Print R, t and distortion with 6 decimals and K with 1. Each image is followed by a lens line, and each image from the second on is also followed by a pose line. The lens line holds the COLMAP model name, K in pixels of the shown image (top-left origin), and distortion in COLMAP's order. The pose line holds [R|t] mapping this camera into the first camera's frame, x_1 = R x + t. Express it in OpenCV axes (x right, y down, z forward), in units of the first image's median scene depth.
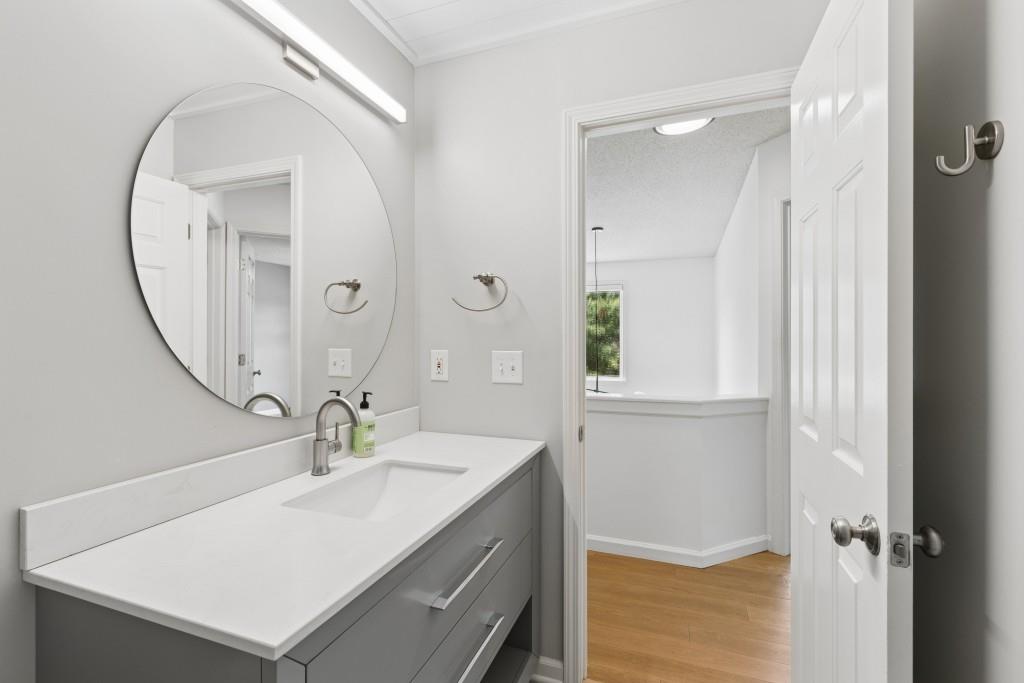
lens RADIAL K [[461.0, 0, 514.0], [0, 461.0, 338.3], [0, 0, 1]] dist [0.008639, -0.000699]
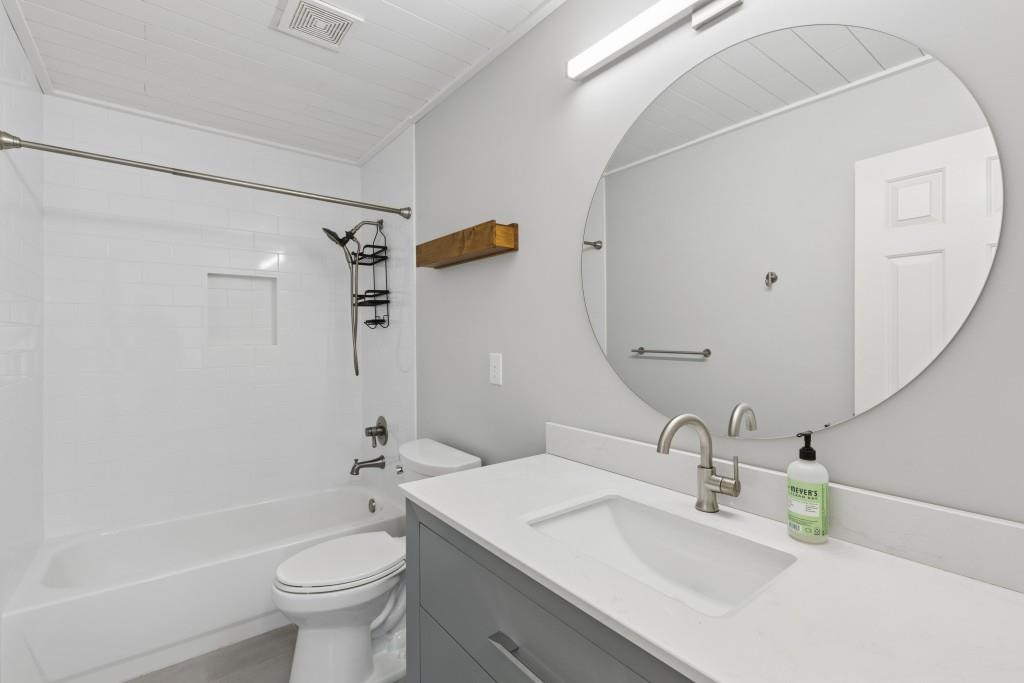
lens RADIAL K [[461.0, 0, 514.4], [0, 461.0, 340.9], [0, 0, 1]] dist [0.008639, -0.000699]
pose [[-0.530016, 0.011338, -0.847912, 0.436521], [0.004389, 0.999934, 0.010627, -0.011104], [0.847976, 0.001911, -0.530030, 1.118801]]
